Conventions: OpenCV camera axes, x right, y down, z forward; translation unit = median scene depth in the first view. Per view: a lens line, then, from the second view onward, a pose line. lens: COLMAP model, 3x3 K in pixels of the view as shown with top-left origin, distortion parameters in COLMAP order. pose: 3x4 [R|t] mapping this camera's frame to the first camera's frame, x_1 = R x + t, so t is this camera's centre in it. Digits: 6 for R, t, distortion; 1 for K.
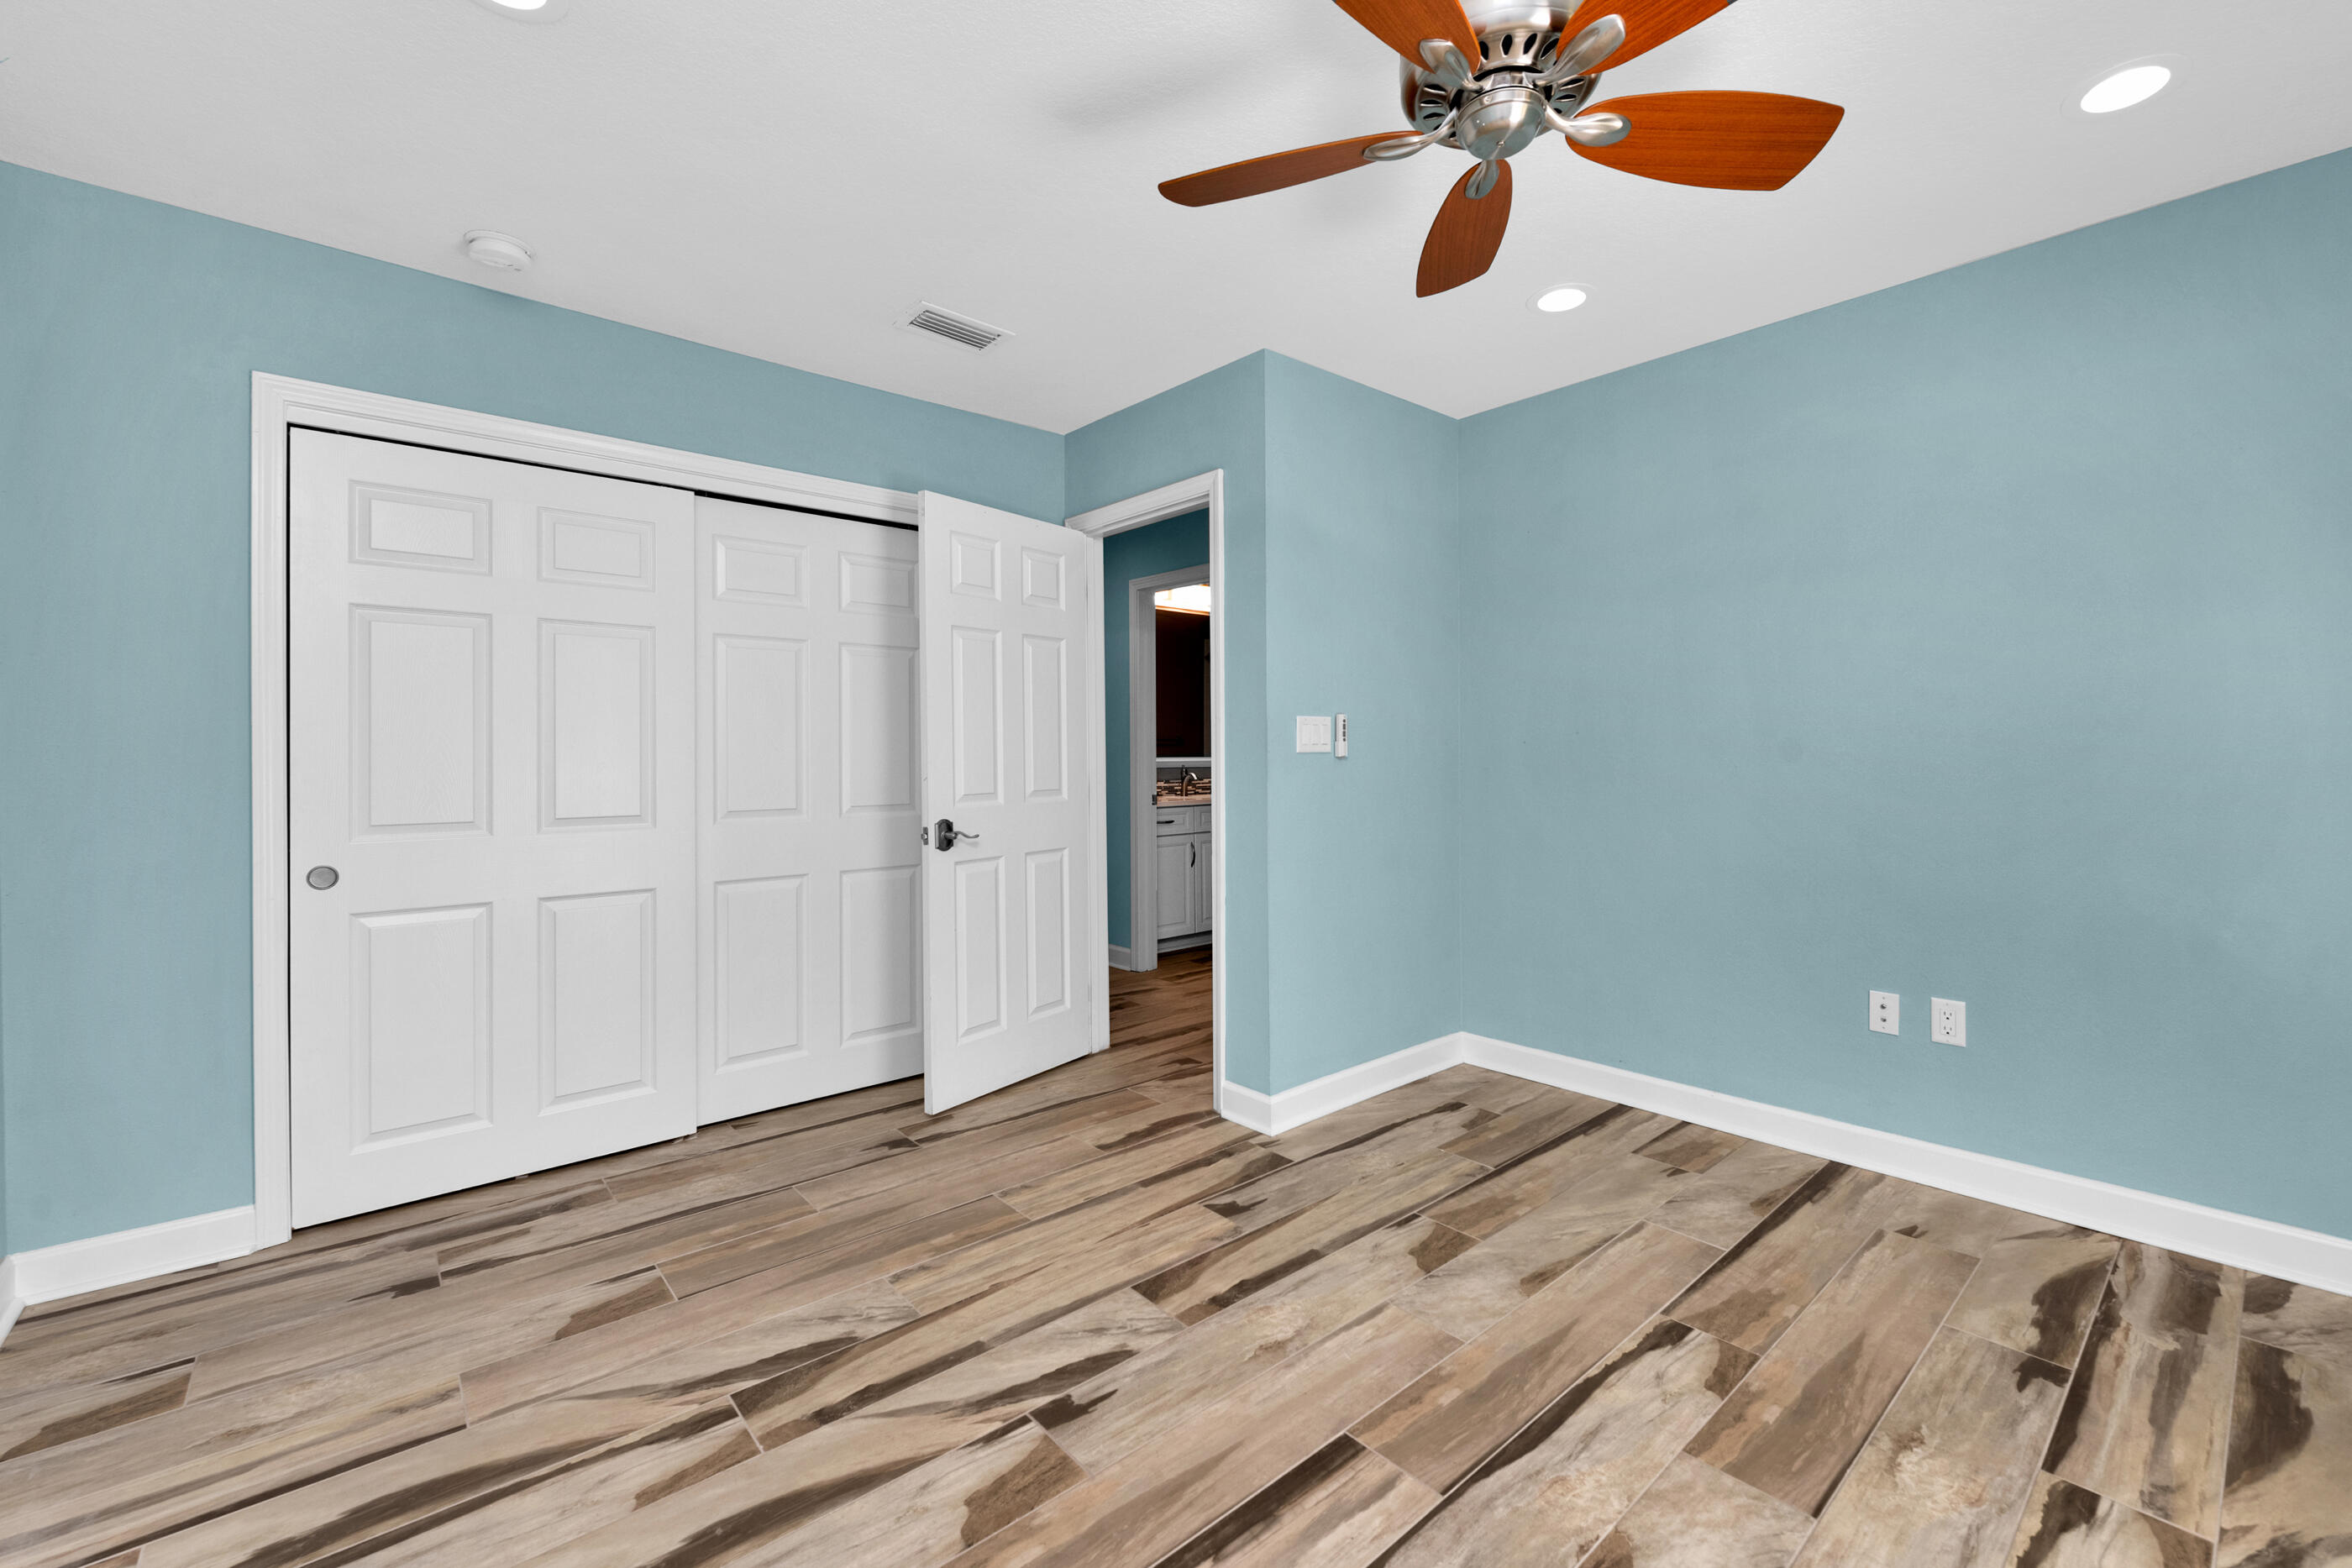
lens RADIAL K [[967.7, 0, 1188.4], [0, 967.7, 782.8], [0, 0, 1]] dist [0.000323, -0.000719]
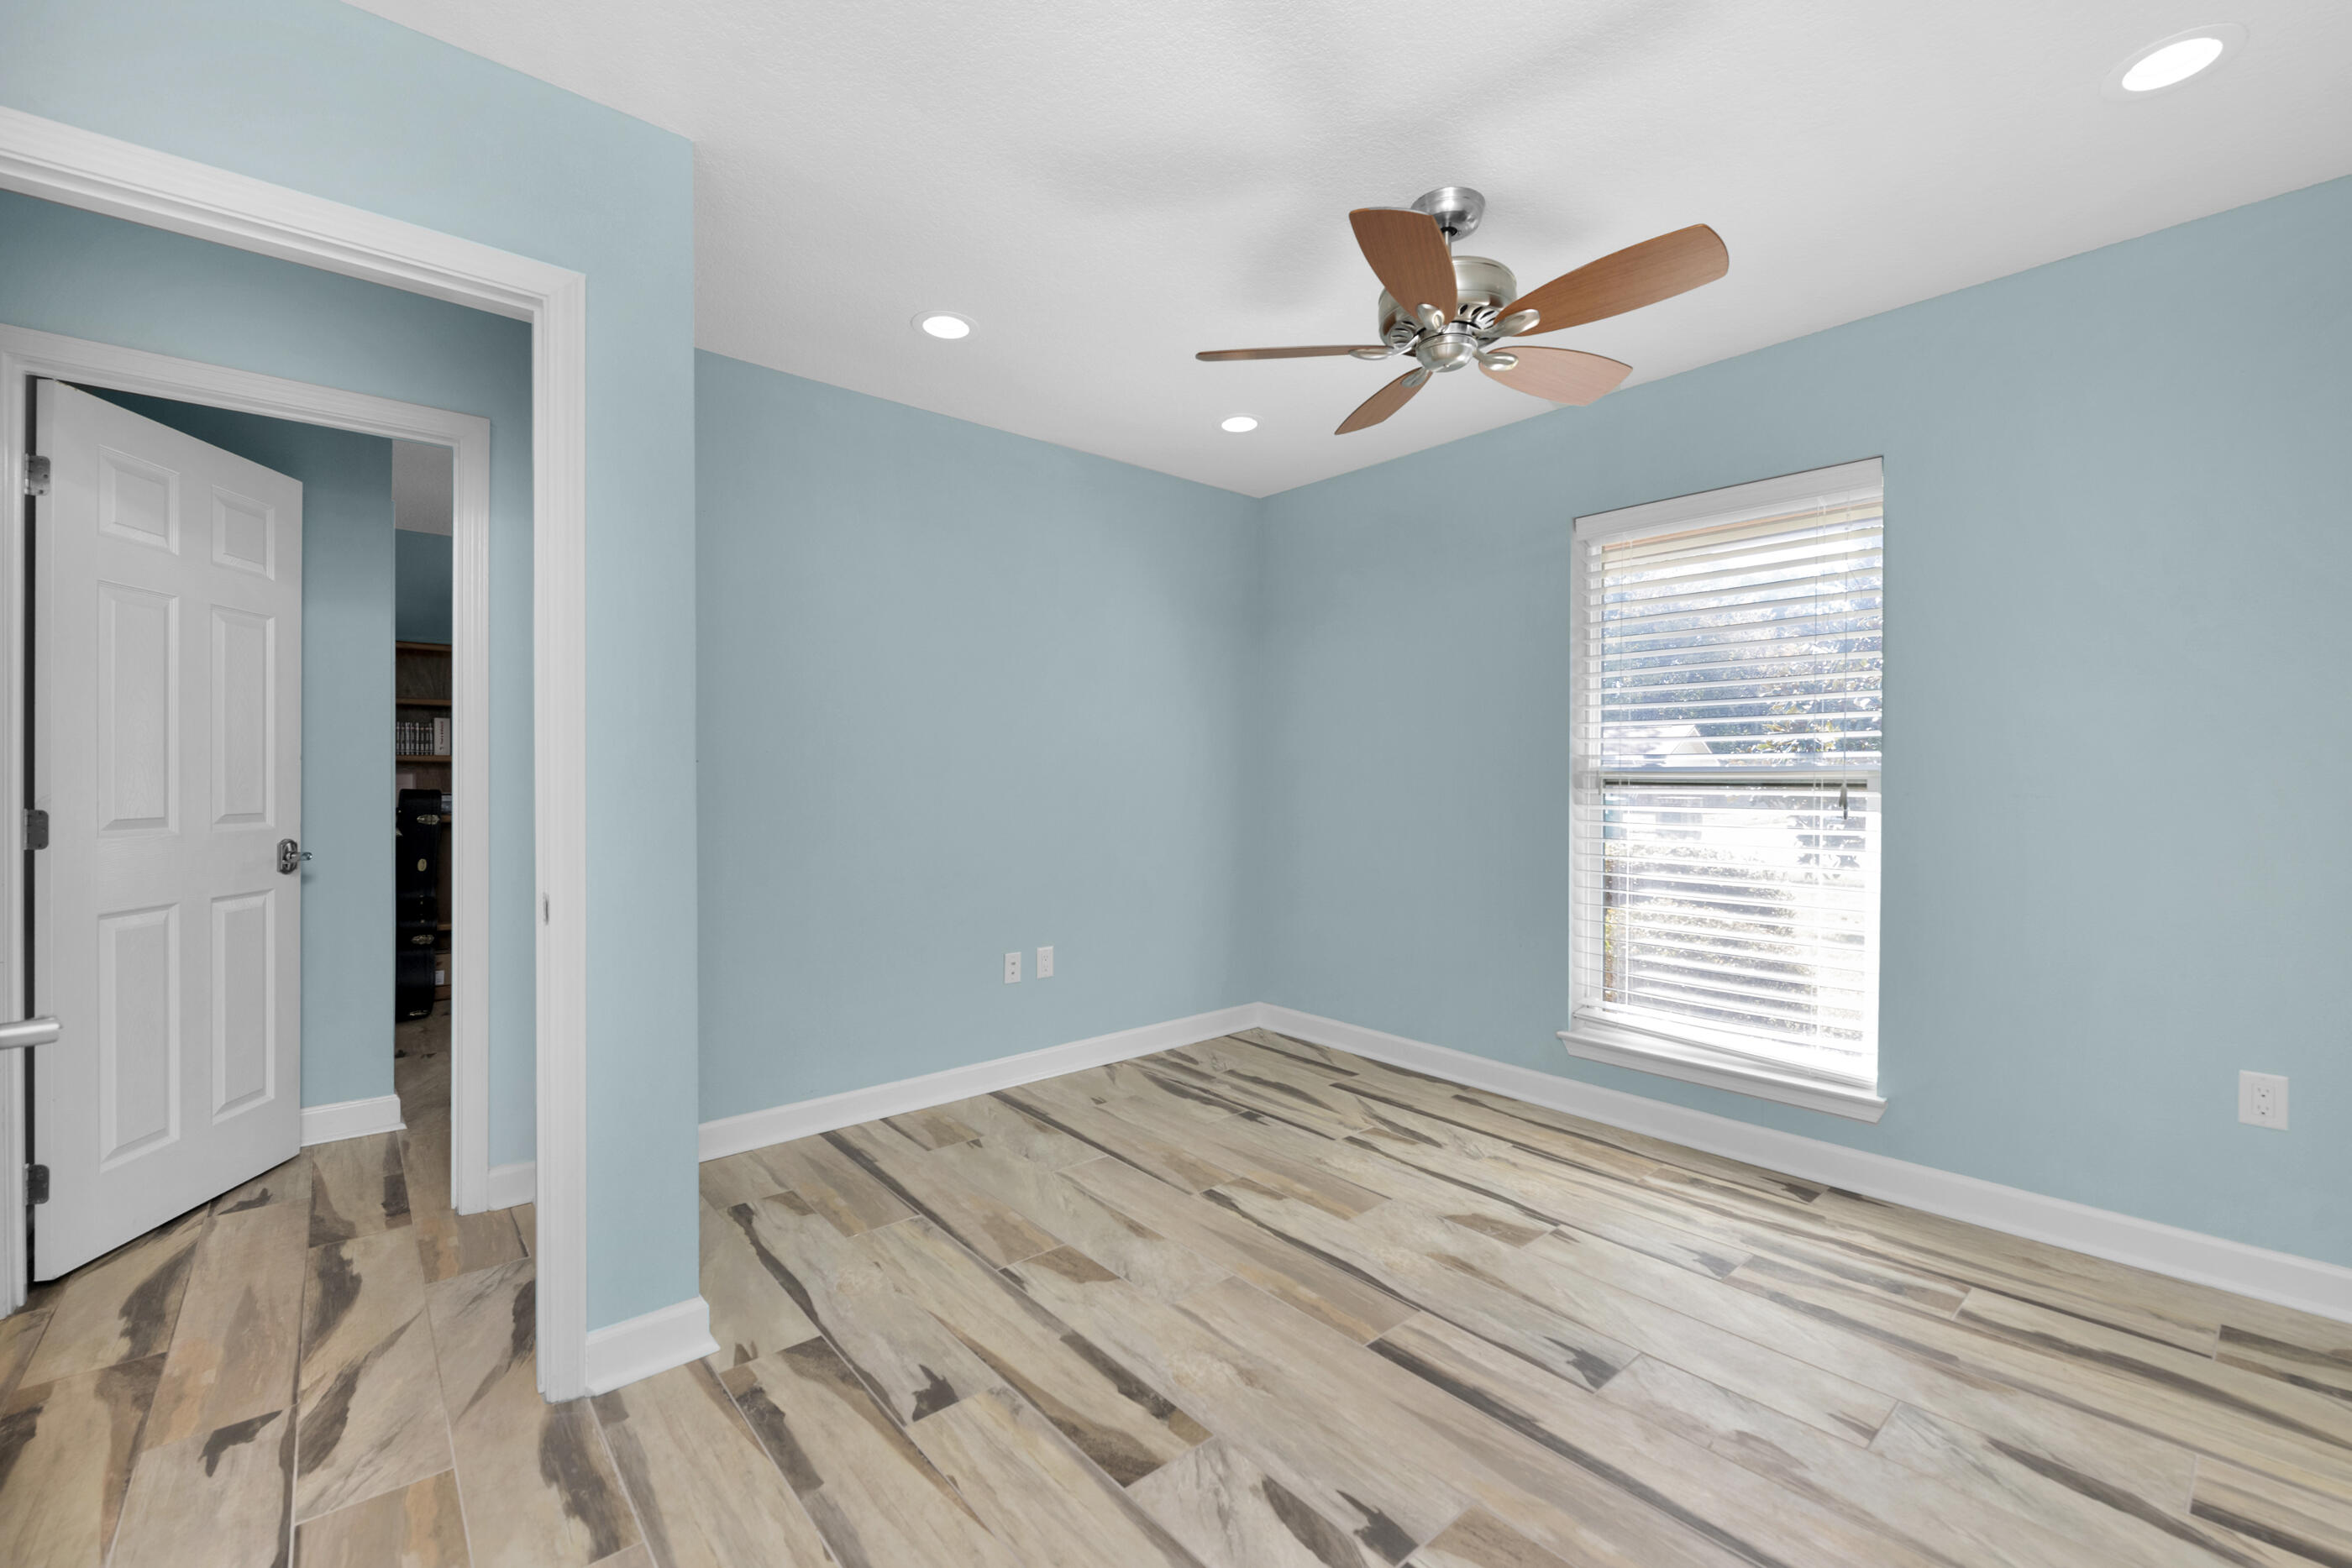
lens RADIAL K [[967.7, 0, 1188.4], [0, 967.7, 782.8], [0, 0, 1]] dist [0.000323, -0.000719]
pose [[0.004099, -0.000338, 0.999992, -0.744040], [0.026359, 0.999653, 0.000230, -0.017321], [-0.999644, 0.026357, 0.004107, 0.866536]]
